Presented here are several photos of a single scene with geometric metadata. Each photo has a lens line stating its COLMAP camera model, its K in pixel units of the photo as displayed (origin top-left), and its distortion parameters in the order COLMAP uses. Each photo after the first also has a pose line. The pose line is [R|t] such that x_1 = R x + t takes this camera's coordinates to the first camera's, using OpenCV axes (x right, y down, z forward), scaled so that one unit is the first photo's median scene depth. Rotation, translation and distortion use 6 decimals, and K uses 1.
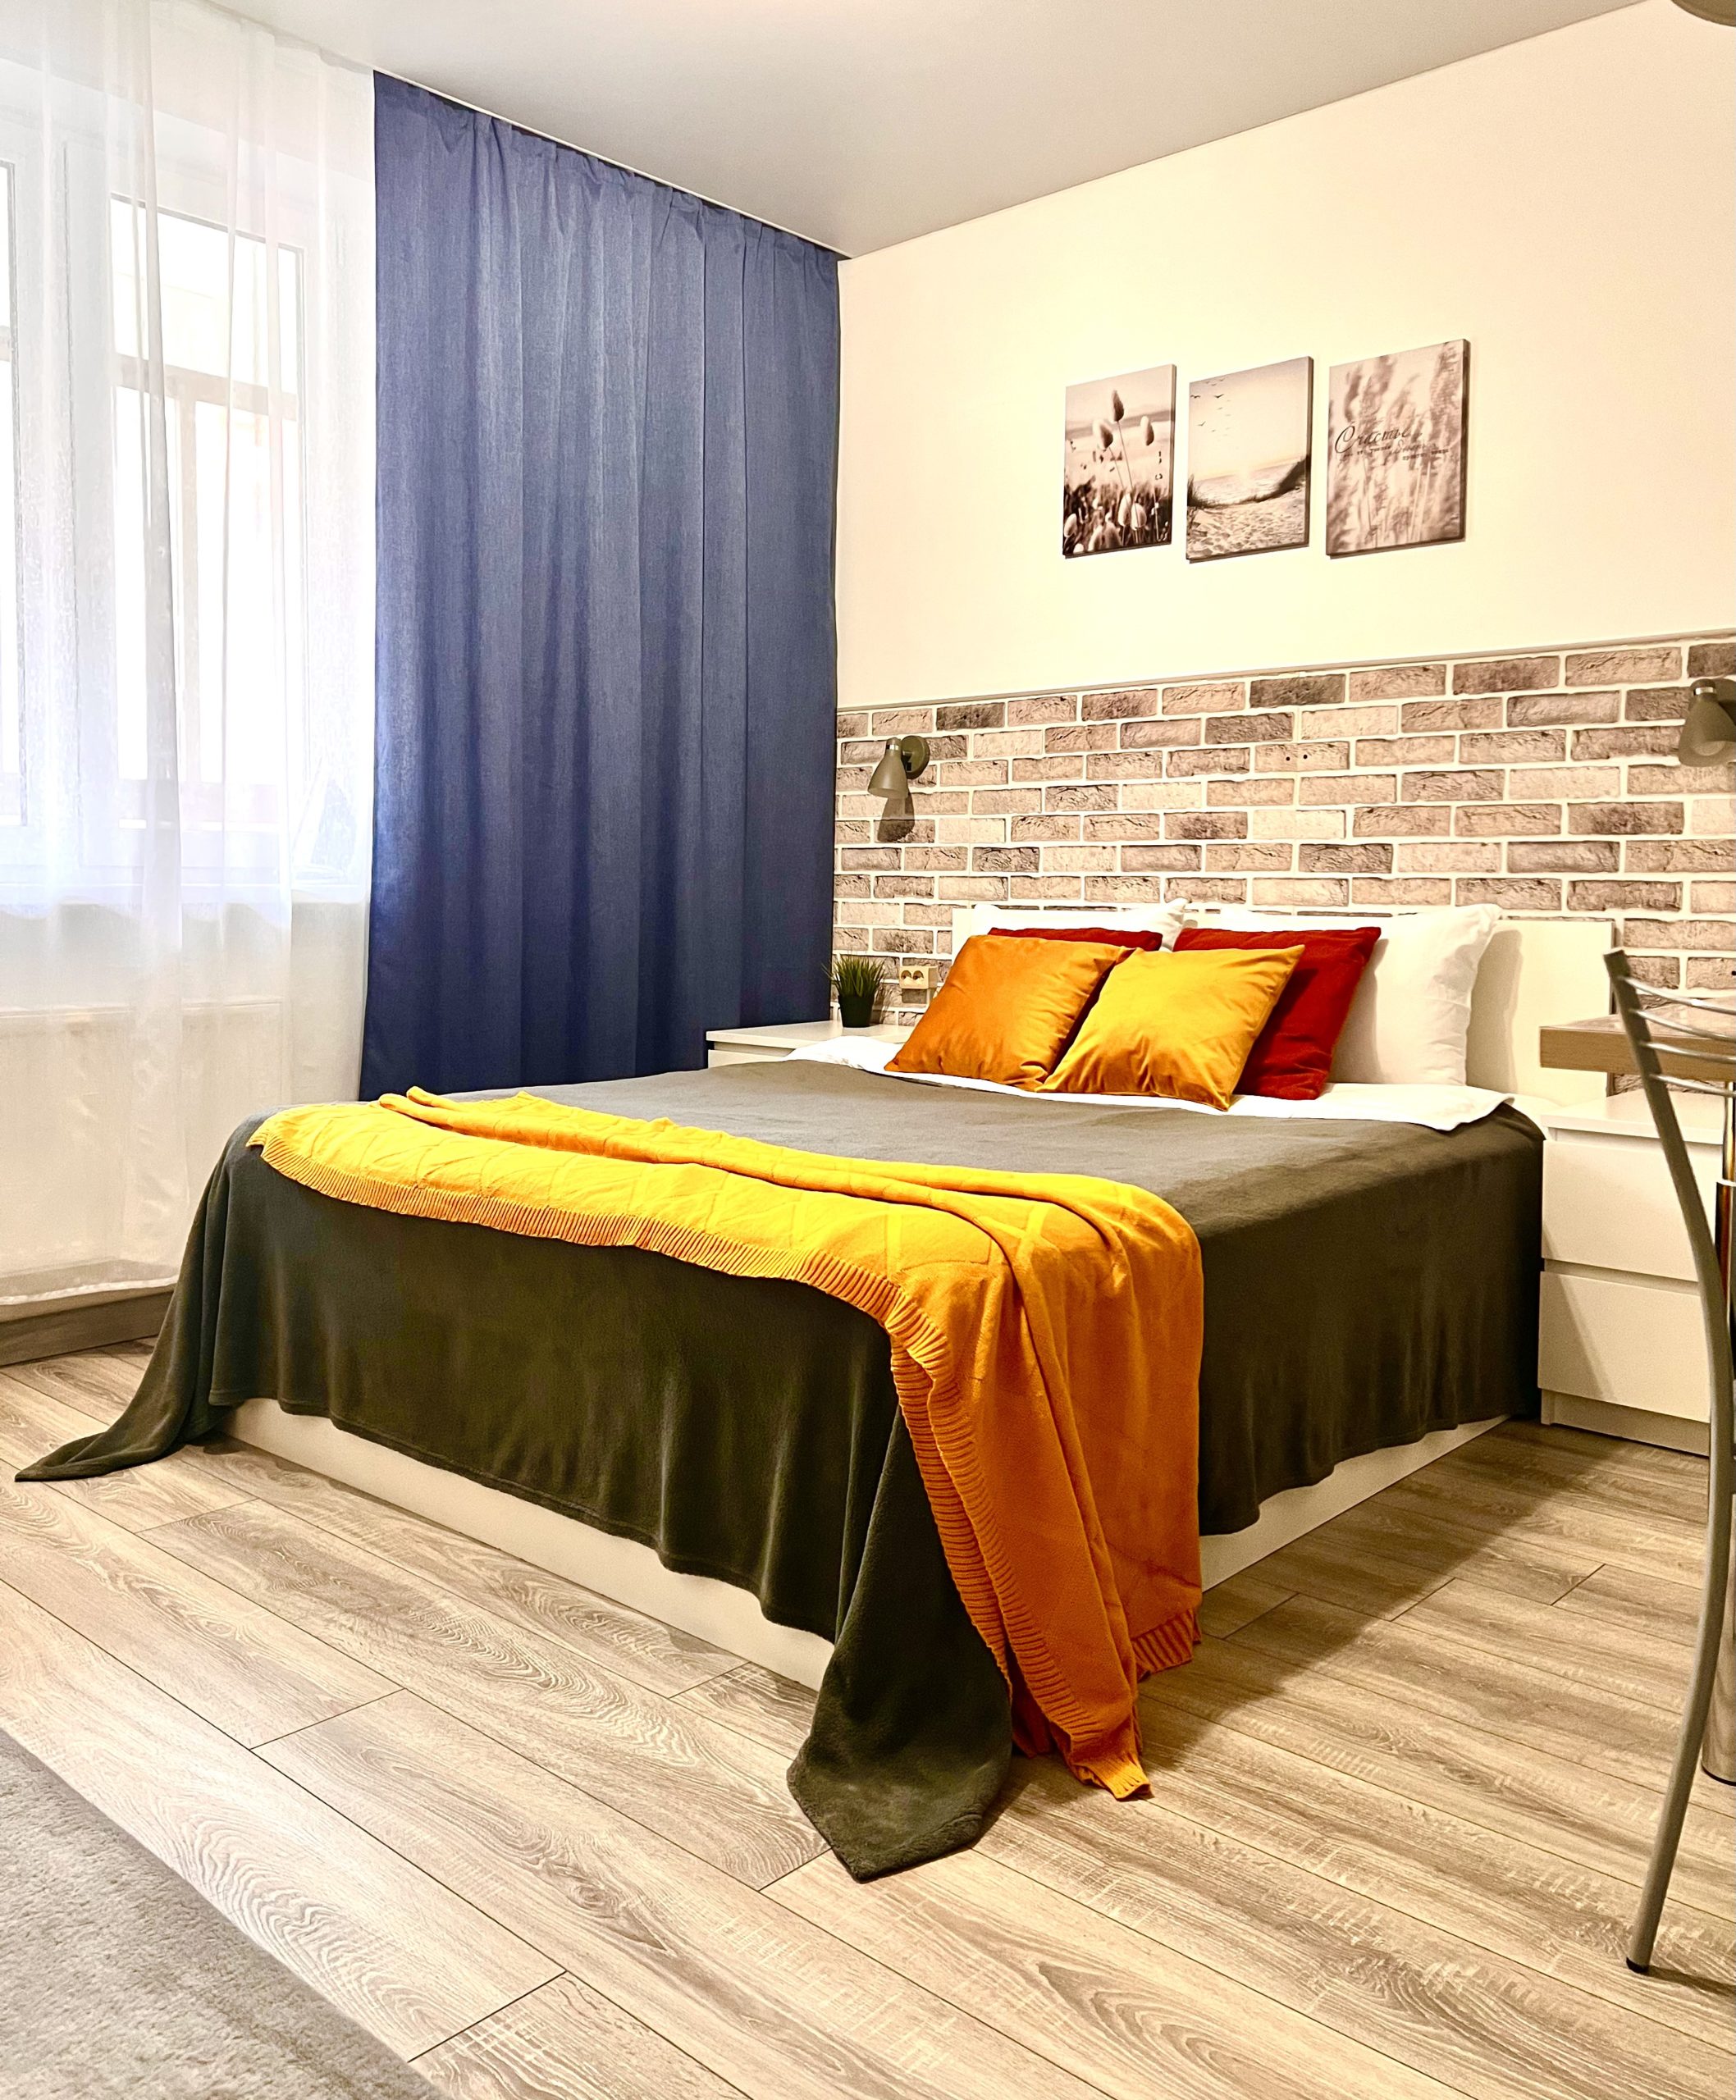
lens RADIAL K [[1733.7, 0, 853.0], [0, 1733.7, 957.4], [0, 0, 1]] dist [0.046582, -0.105557]
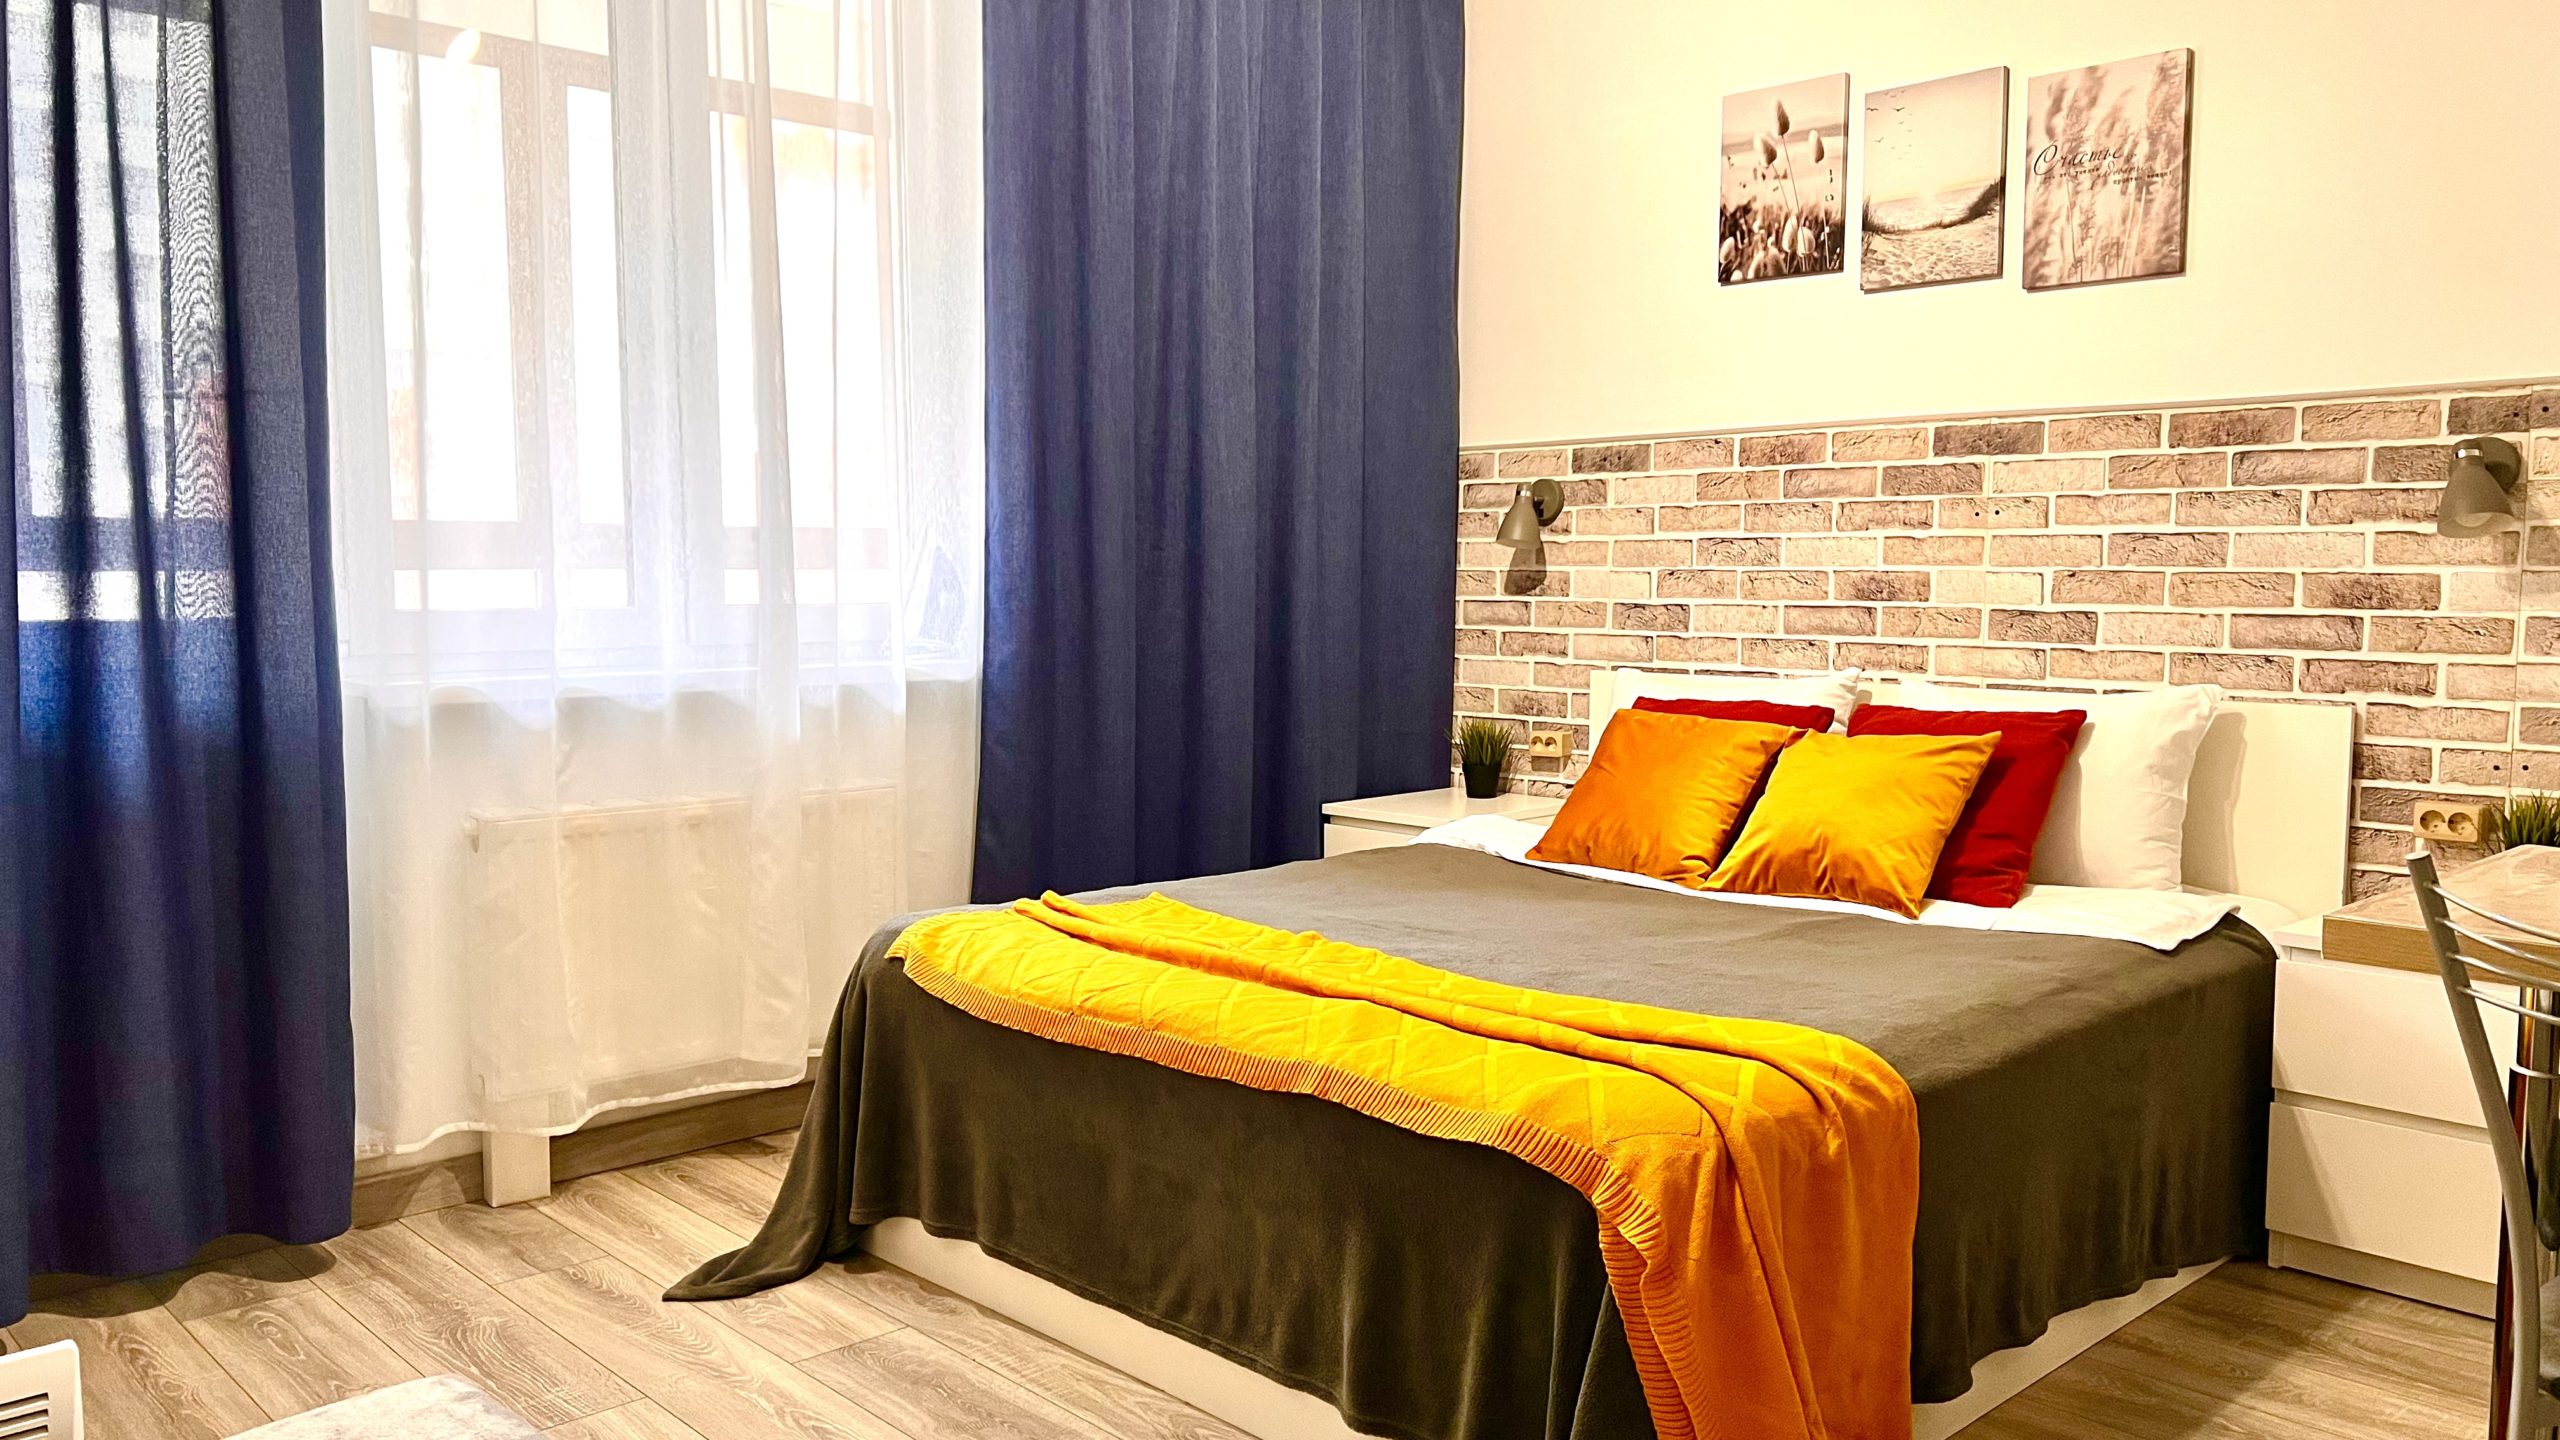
lens RADIAL K [[1920.5, 0, 1267.1], [0, 1920.5, 719.0], [0, 0, 1]] dist [0.039200, -0.063516]
pose [[0.996784, -0.002014, -0.080104, -0.040471], [0.004976, 0.999310, 0.036797, -0.050530], [0.079975, -0.037078, 0.996107, -0.035205]]
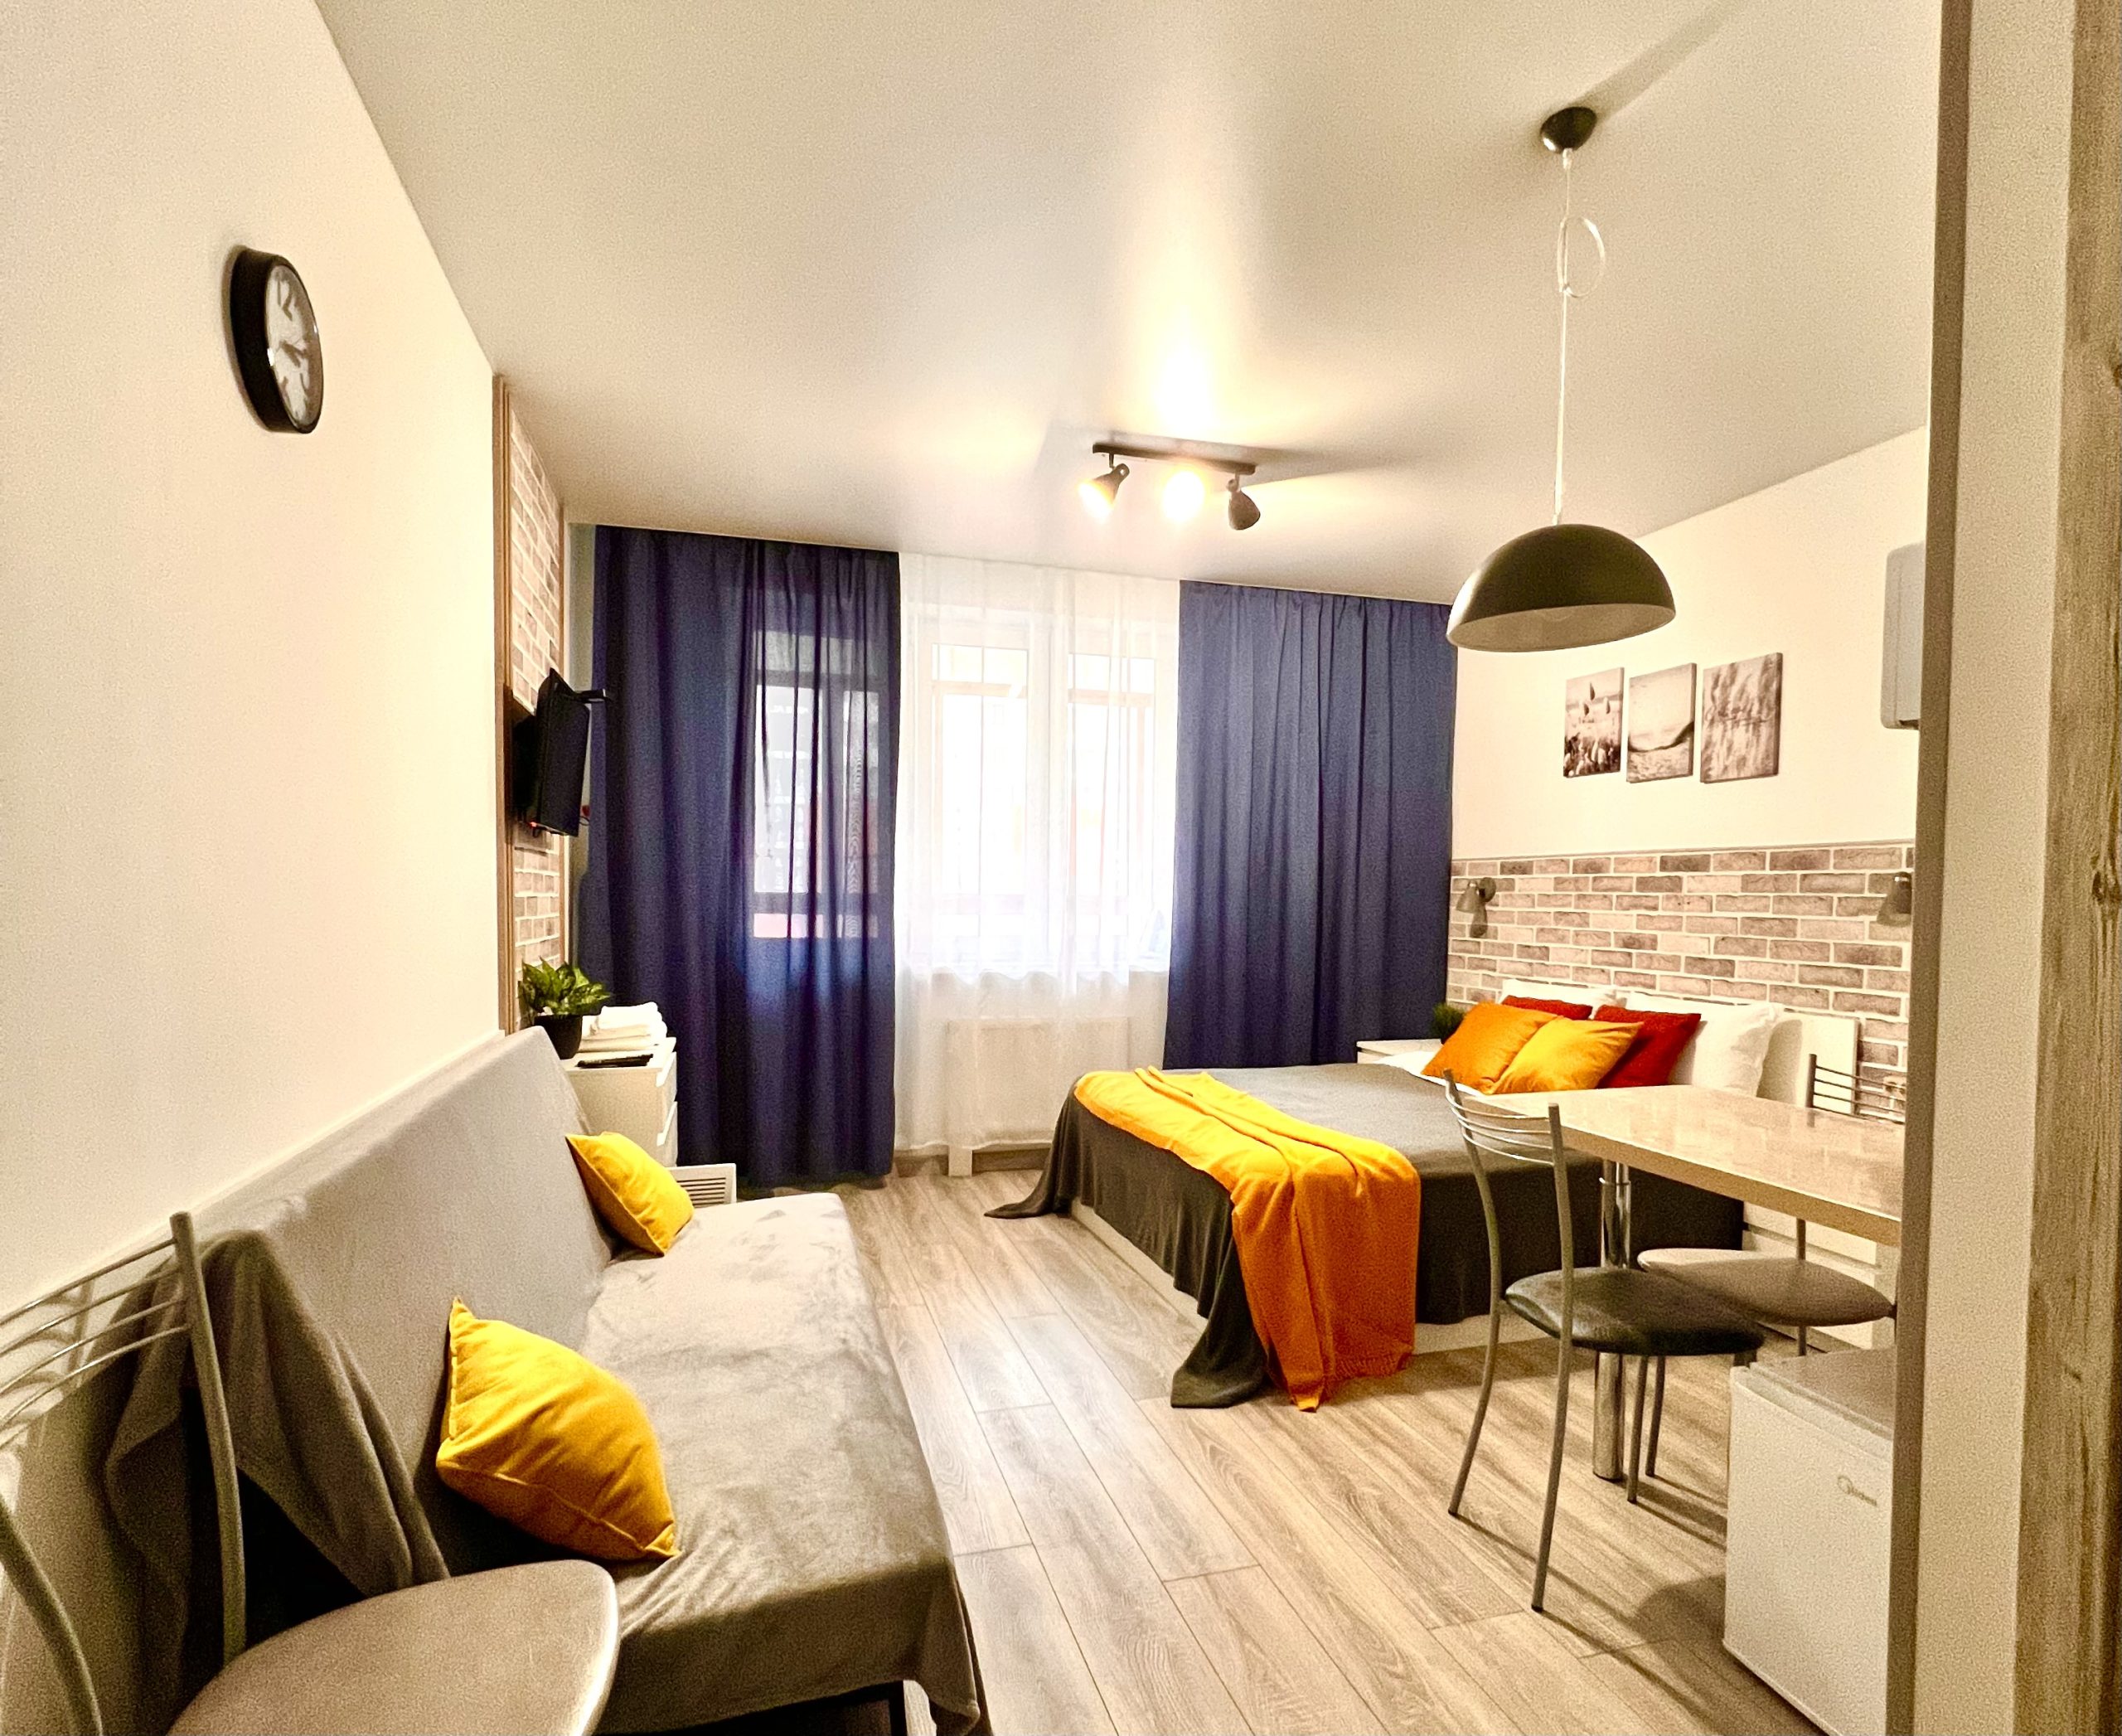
lens RADIAL K [[1119.4, 0, 1037.8], [0, 1119.4, 935.9], [0, 0, 1]] dist [-0.029861, 0.001360]
pose [[0.845979, 0.020494, -0.532822, 0.320526], [-0.026759, 0.999634, -0.004038, -0.068656], [0.532545, 0.017674, 0.846217, -0.231305]]
